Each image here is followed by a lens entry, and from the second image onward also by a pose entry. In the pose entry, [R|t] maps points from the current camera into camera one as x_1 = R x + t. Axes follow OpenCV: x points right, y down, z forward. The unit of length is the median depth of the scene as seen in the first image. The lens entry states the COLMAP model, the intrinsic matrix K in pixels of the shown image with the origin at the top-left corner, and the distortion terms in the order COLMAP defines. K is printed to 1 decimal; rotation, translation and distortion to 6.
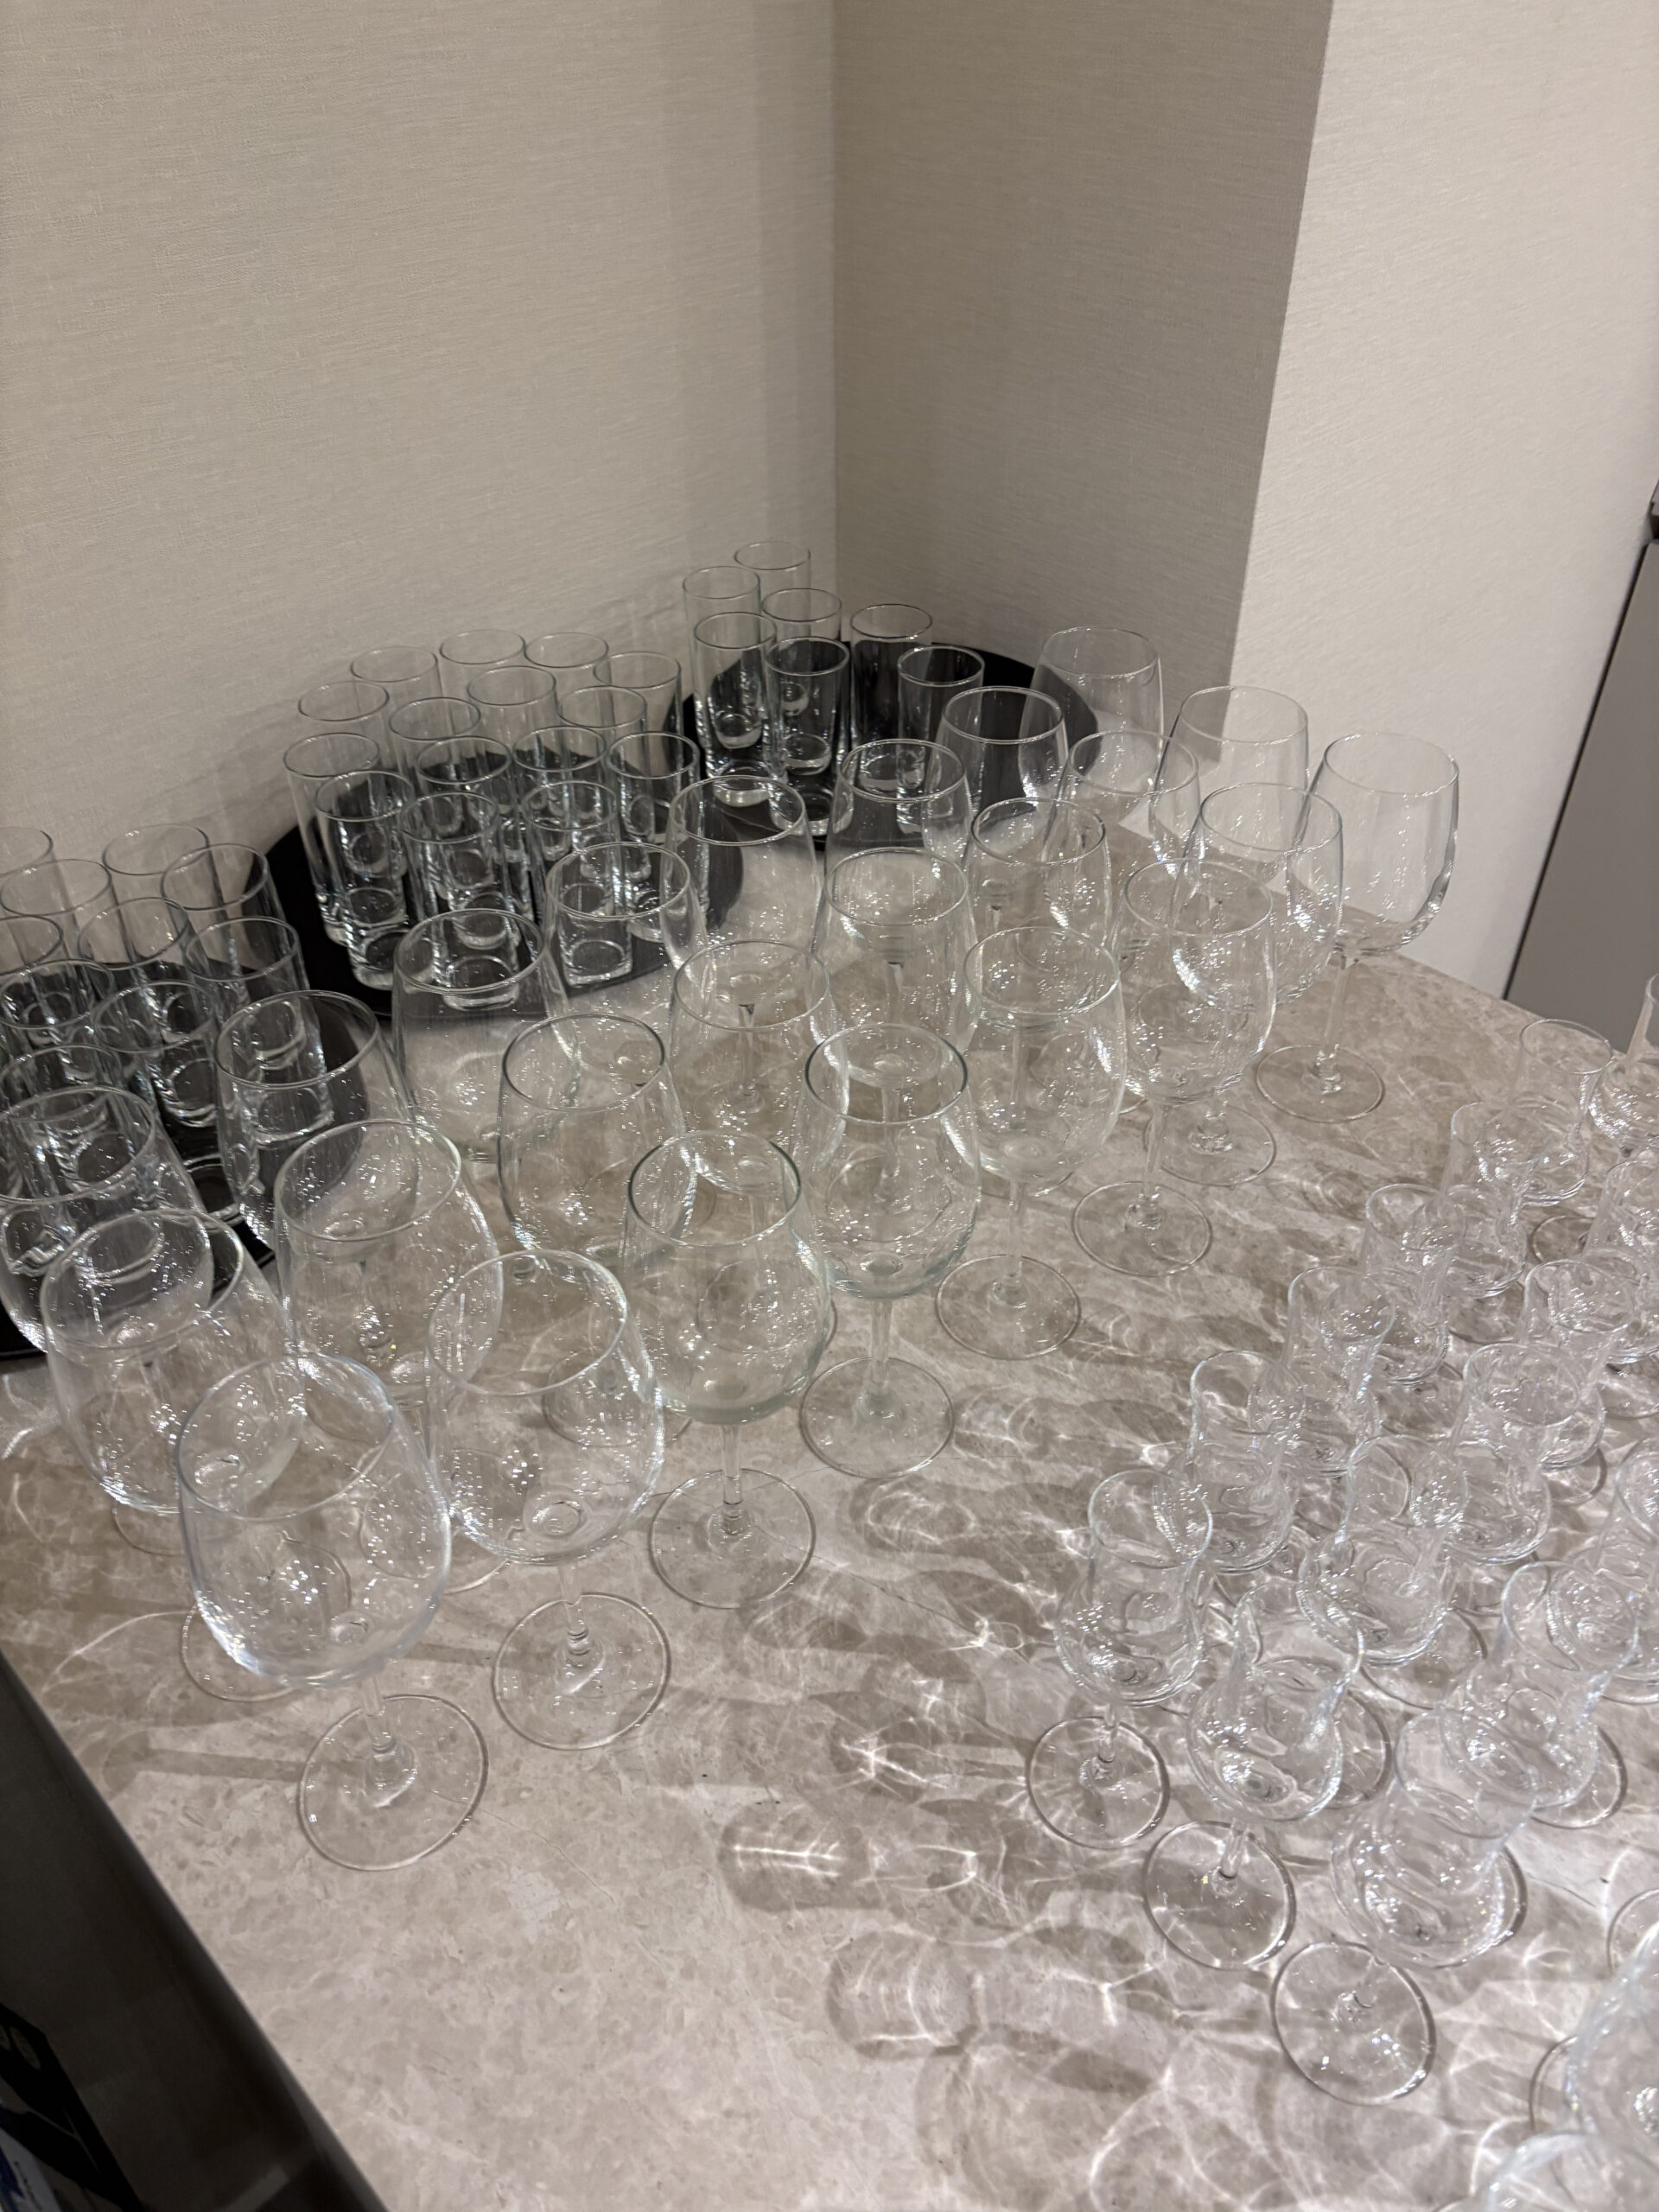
lens RADIAL K [[1693.0, 0, 819.7], [0, 1693.0, 1105.2], [0, 0, 1]] dist [0.028879, -0.037732]
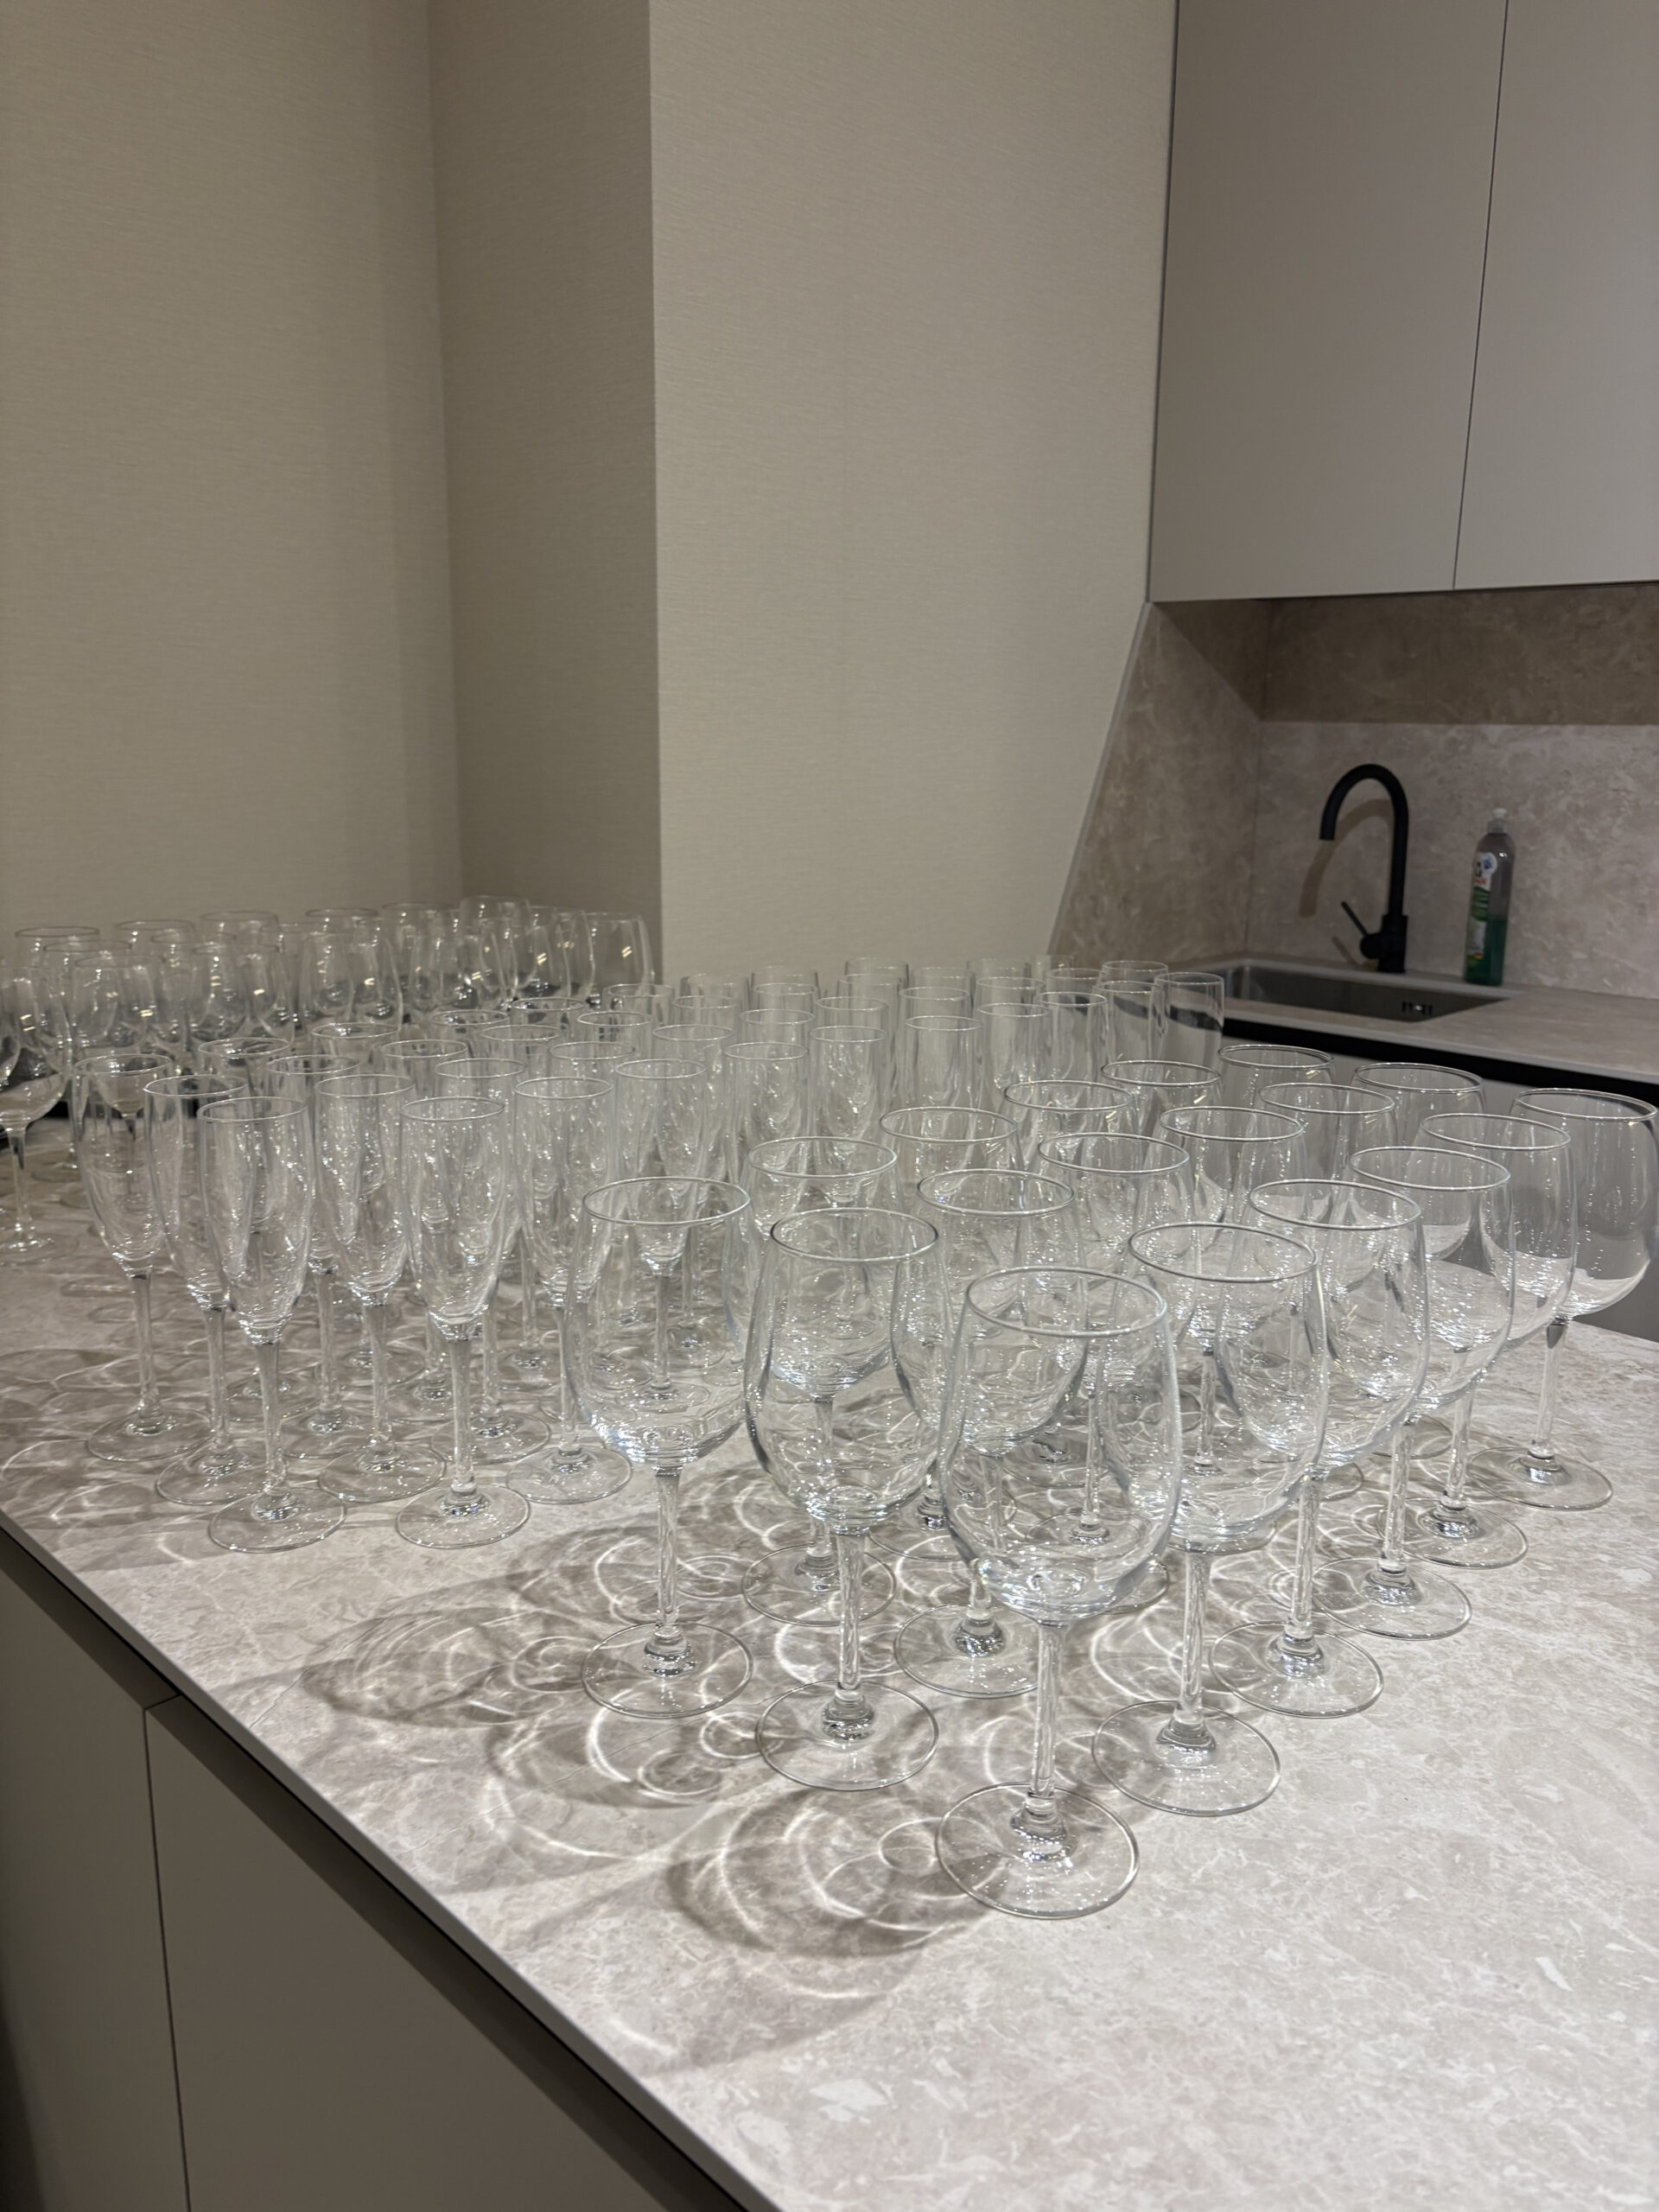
lens RADIAL K [[1693.0, 0, 826.1], [0, 1693.0, 1099.6], [0, 0, 1]] dist [0.028879, -0.037732]
pose [[0.999699, 0.019053, 0.015488, 0.688988], [-0.010259, 0.897187, -0.441532, 0.990686], [-0.022308, 0.441240, 0.897112, -0.723126]]
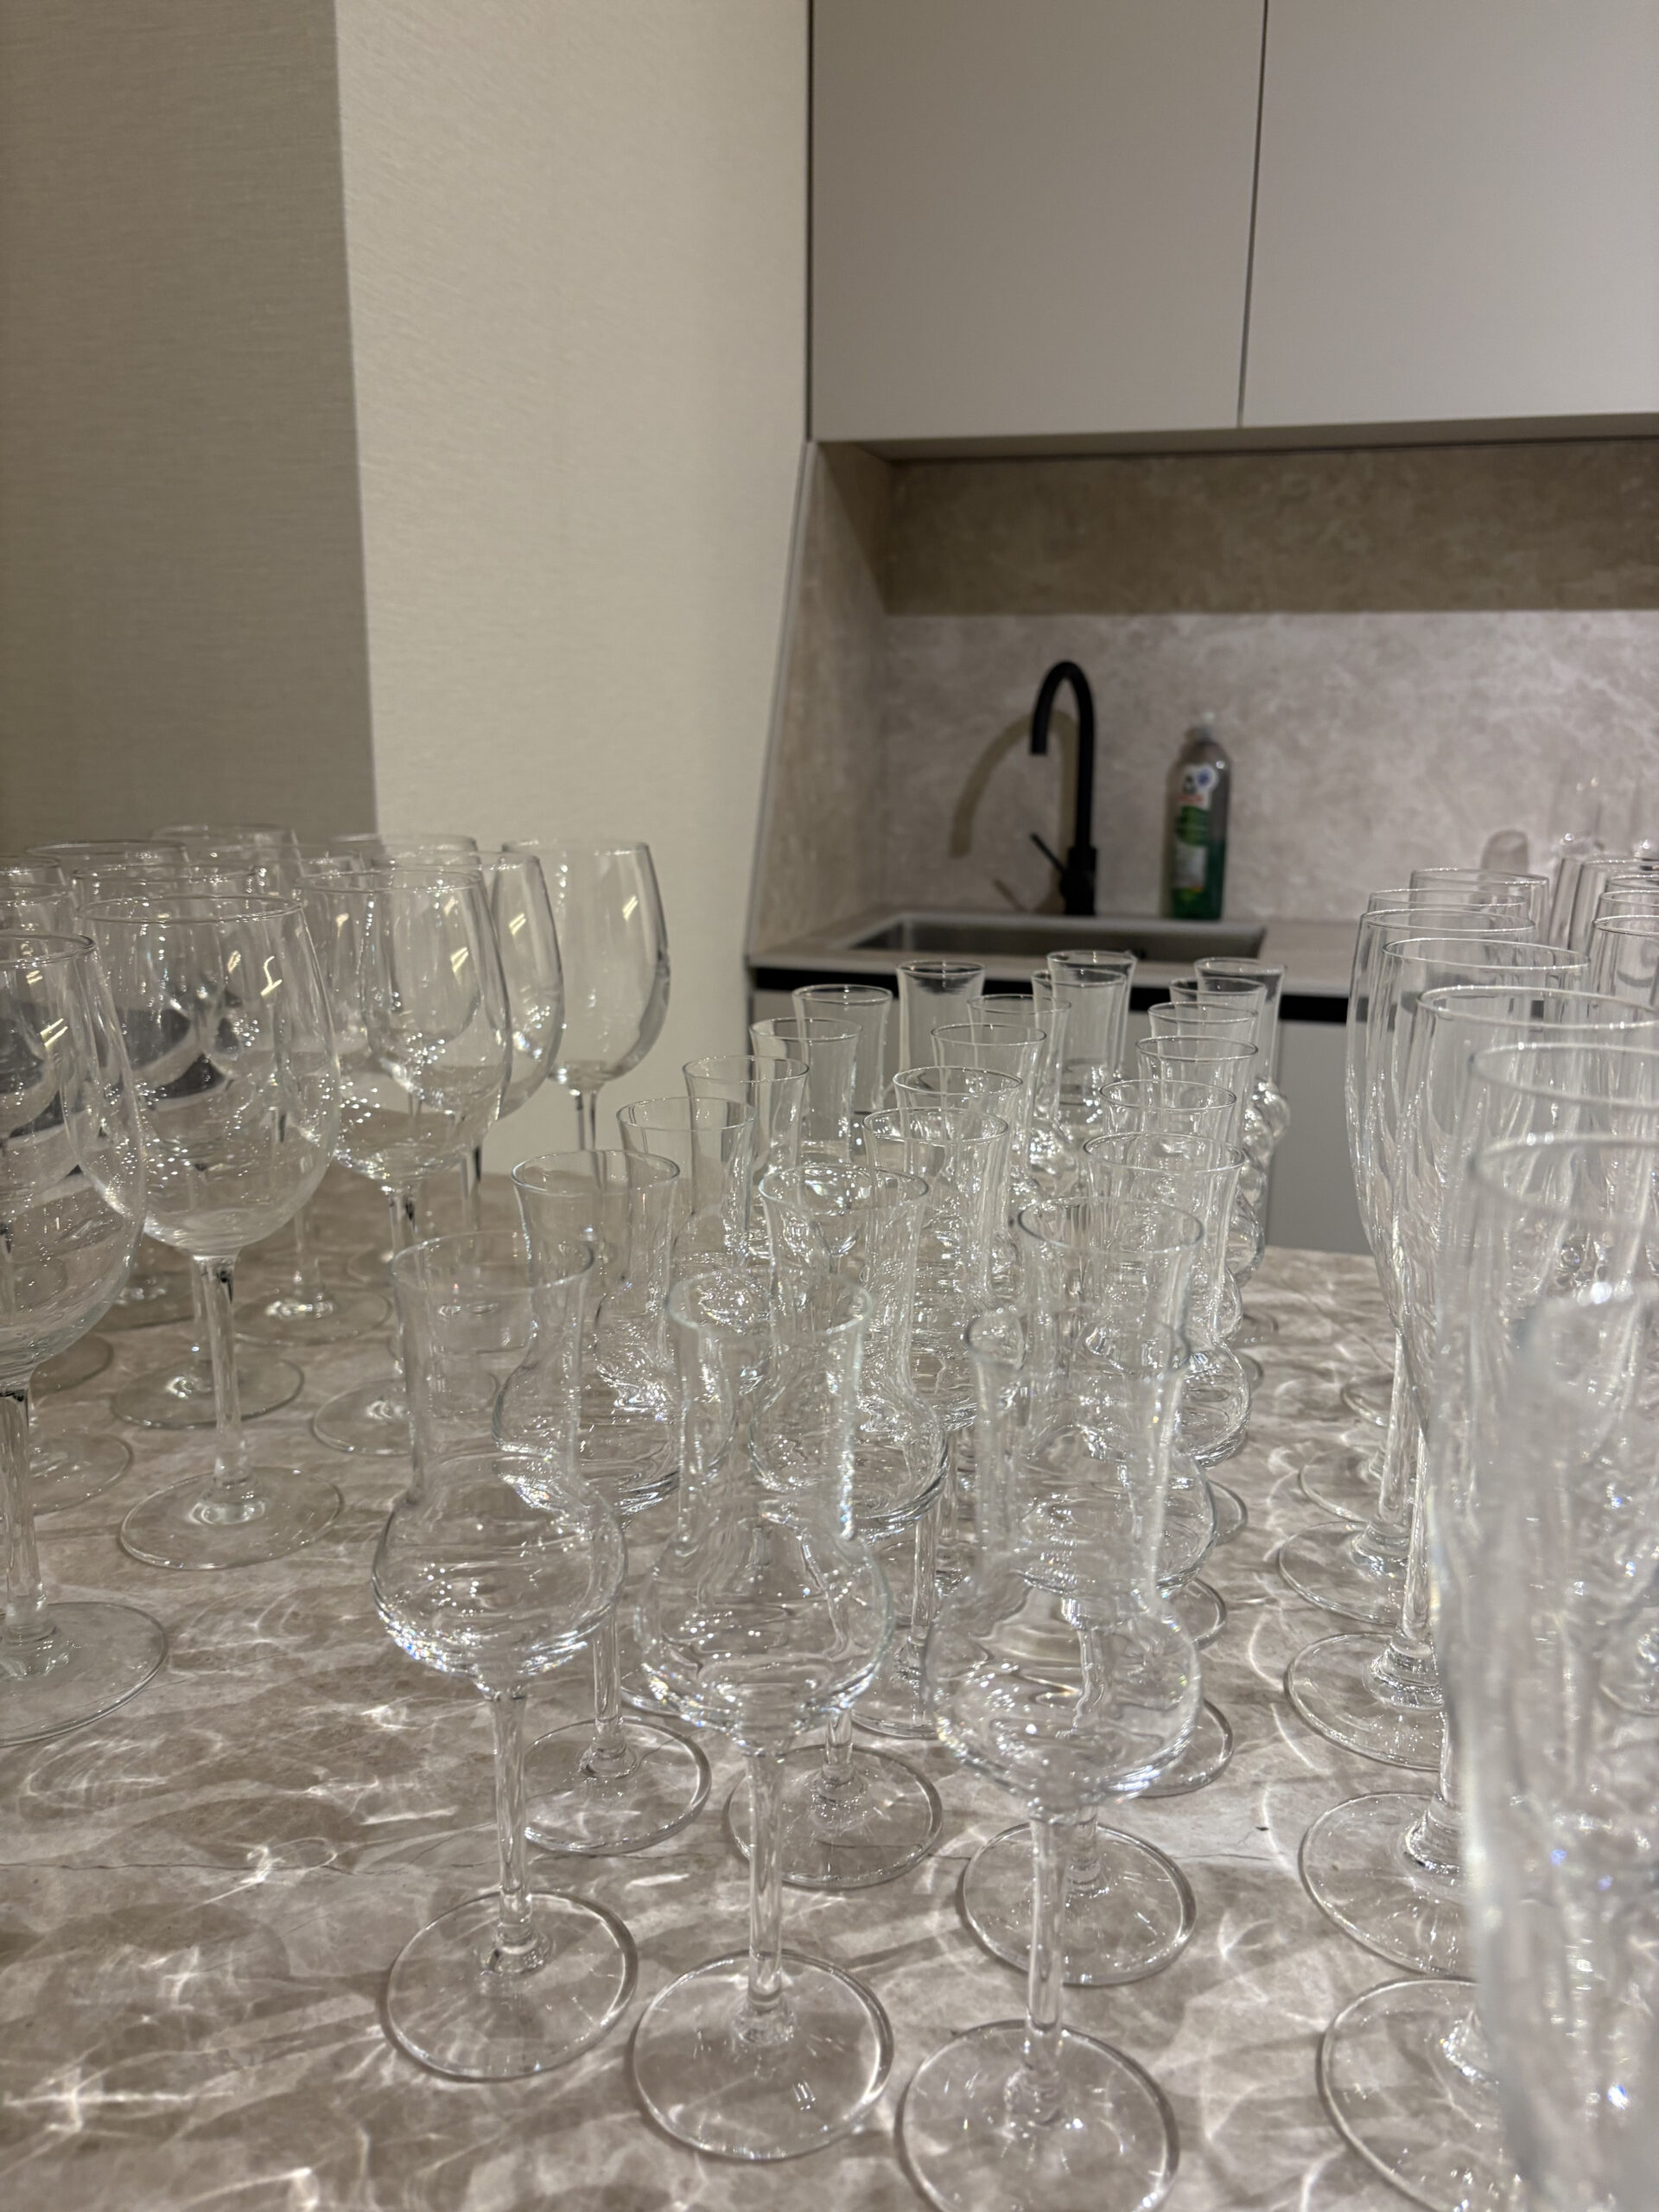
lens RADIAL K [[1693.0, 0, 842.3], [0, 1693.0, 1113.2], [0, 0, 1]] dist [0.028879, -0.037732]
pose [[0.870461, -0.097059, 0.482574, 0.014212], [0.296362, 0.886104, -0.356355, 0.359281], [-0.393023, 0.453210, 0.800084, 0.358704]]
